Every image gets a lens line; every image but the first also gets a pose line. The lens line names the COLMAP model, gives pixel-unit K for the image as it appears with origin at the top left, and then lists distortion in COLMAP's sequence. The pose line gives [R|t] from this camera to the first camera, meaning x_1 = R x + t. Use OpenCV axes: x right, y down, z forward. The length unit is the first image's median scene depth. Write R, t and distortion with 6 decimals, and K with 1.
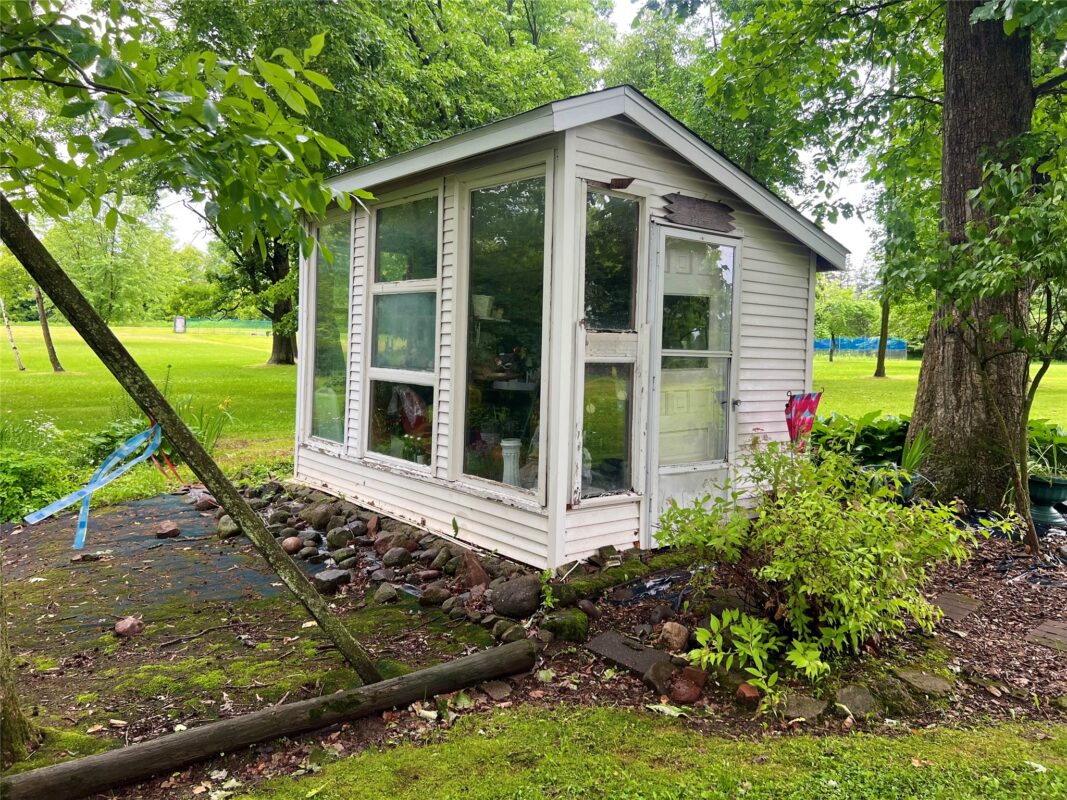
lens RADIAL K [[804.2, 0, 546.4], [0, 804.2, 392.4], [0, 0, 1]] dist [0.043979, -0.056194]
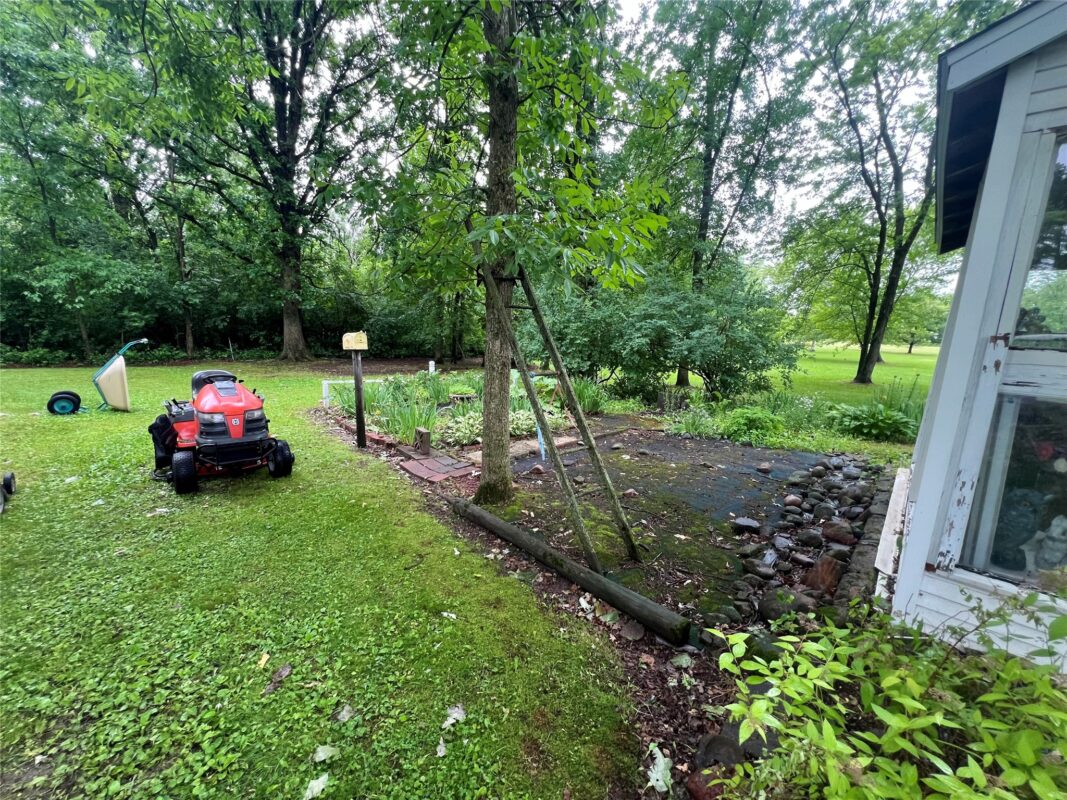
lens RADIAL K [[427.6, 0, 525.1], [0, 427.6, 395.9], [0, 0, 1]] dist [-0.000720, -0.000028]
pose [[0.124765, 0.144106, -0.981666, 0.504928], [-0.105992, 0.985671, 0.131223, -0.055084], [0.986509, 0.087676, 0.138251, 0.709386]]
